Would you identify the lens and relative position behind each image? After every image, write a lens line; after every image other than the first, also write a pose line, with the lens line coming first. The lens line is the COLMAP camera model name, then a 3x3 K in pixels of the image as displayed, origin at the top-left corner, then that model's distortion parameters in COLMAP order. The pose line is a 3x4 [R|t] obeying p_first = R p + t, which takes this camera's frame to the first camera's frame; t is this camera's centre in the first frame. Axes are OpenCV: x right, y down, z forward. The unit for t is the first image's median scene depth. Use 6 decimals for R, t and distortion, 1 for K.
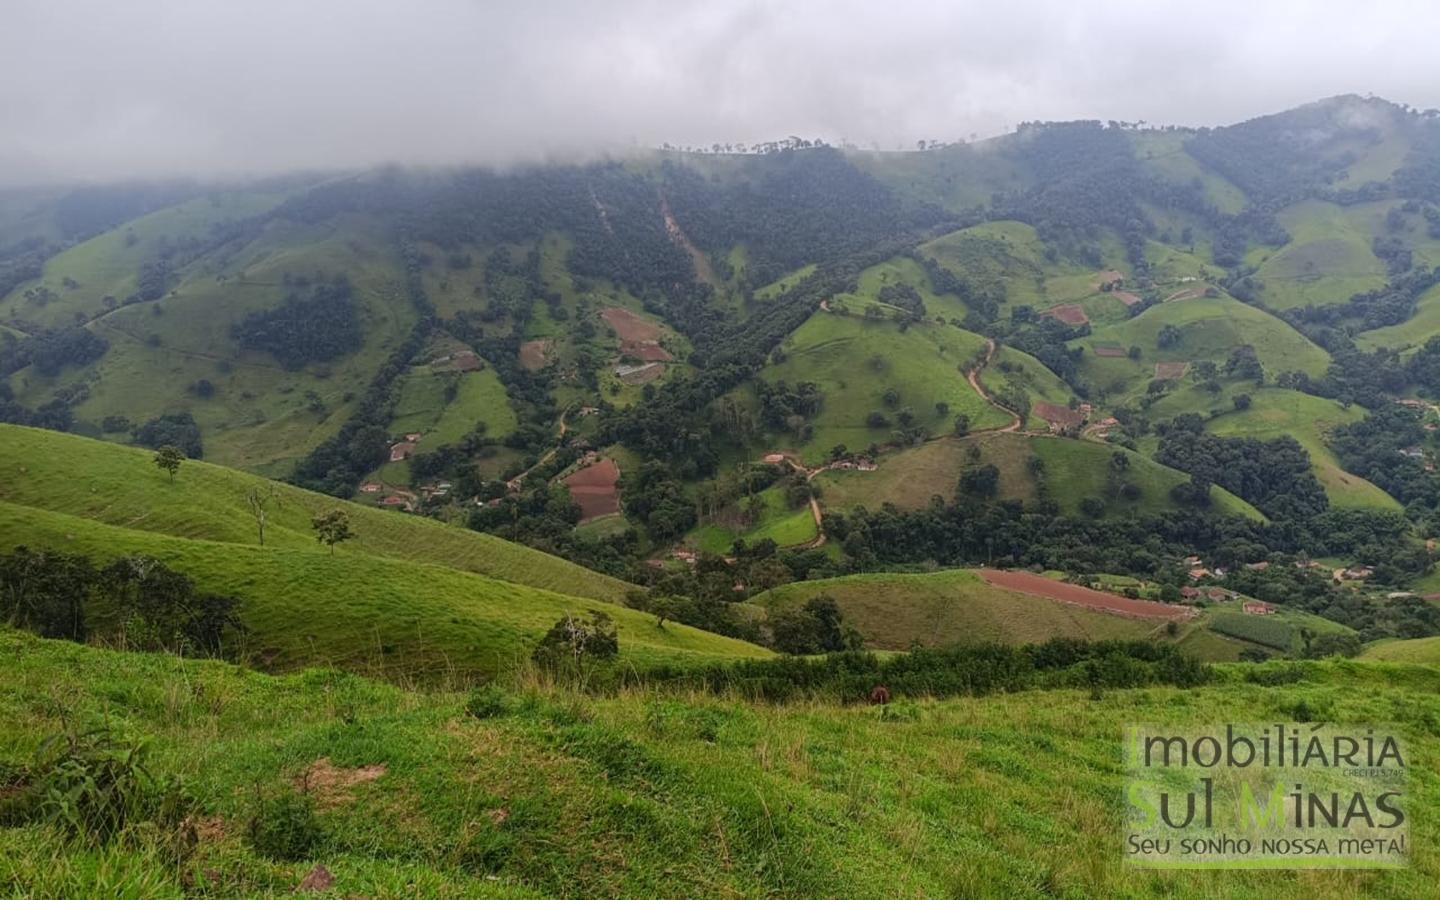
lens RADIAL K [[1103.3, 0, 724.0], [0, 1103.3, 426.7], [0, 0, 1]] dist [0.076234, -0.137256]
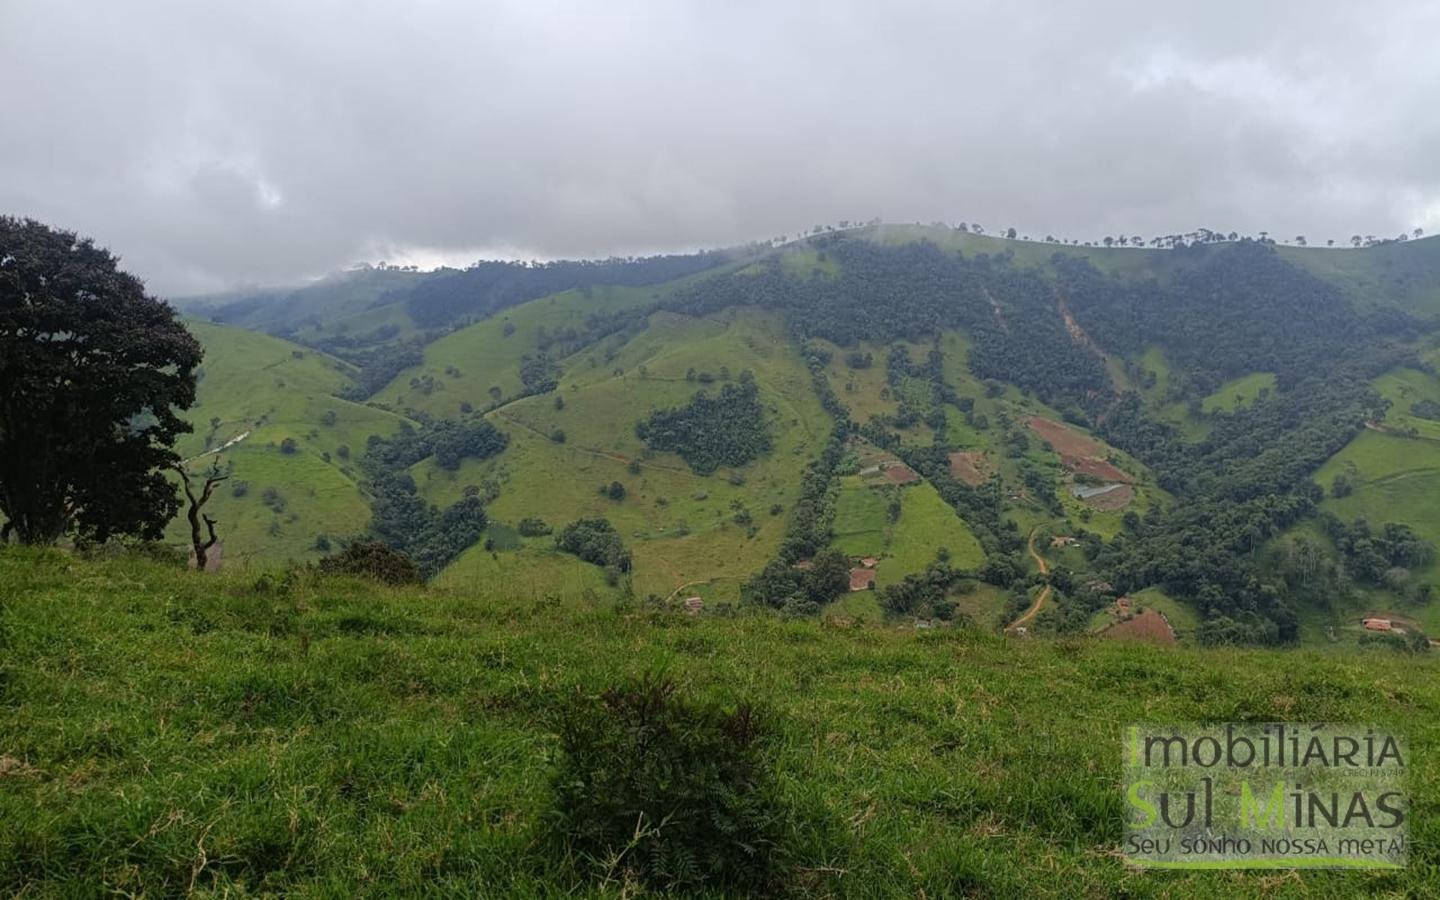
lens RADIAL K [[1103.3, 0, 727.5], [0, 1103.3, 450.5], [0, 0, 1]] dist [0.076234, -0.137256]
pose [[0.982032, 0.041488, -0.184096, -0.275660], [-0.054997, 0.996107, -0.068890, -0.013632], [0.180521, 0.077777, 0.980491, 0.172253]]
